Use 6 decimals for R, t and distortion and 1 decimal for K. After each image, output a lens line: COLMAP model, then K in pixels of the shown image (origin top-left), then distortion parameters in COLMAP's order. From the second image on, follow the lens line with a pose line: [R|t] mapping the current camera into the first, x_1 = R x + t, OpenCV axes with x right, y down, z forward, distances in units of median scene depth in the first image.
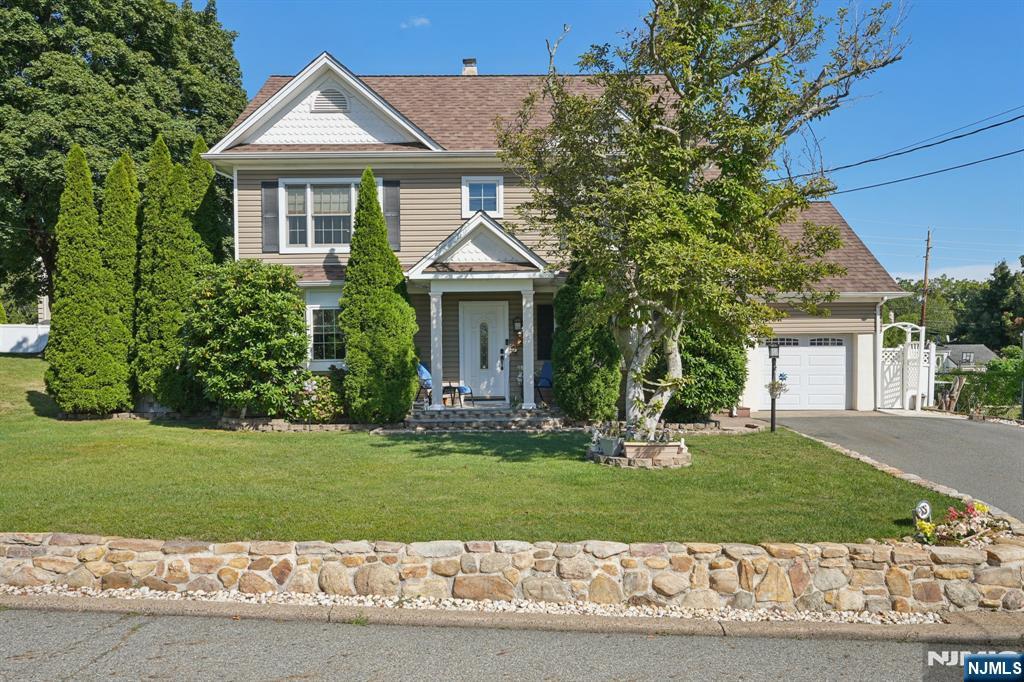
lens RADIAL K [[748.9, 0, 511.7], [0, 748.9, 365.4], [0, 0, 1]] dist [0.009630, -0.001387]
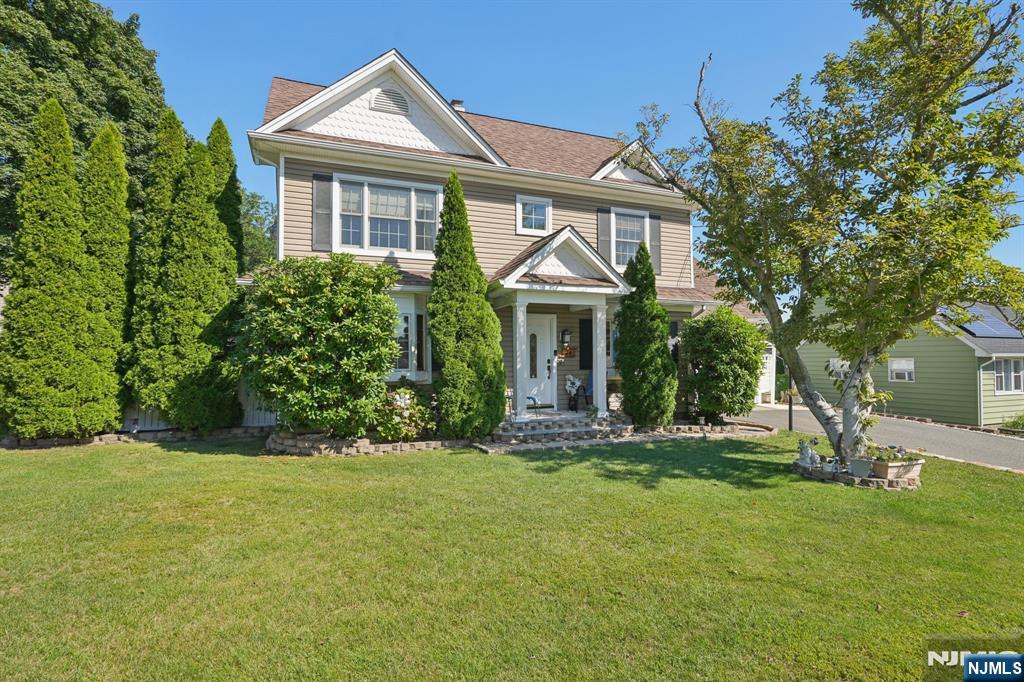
lens RADIAL K [[519.0, 0, 512.0], [0, 519.0, 341.0], [0, 0, 1]] dist [0.001137, 0.002037]
pose [[0.932293, 0.020023, 0.361151, -0.330868], [-0.002914, 0.998850, -0.047854, -0.012271], [-0.361693, 0.043562, 0.931279, 0.333443]]
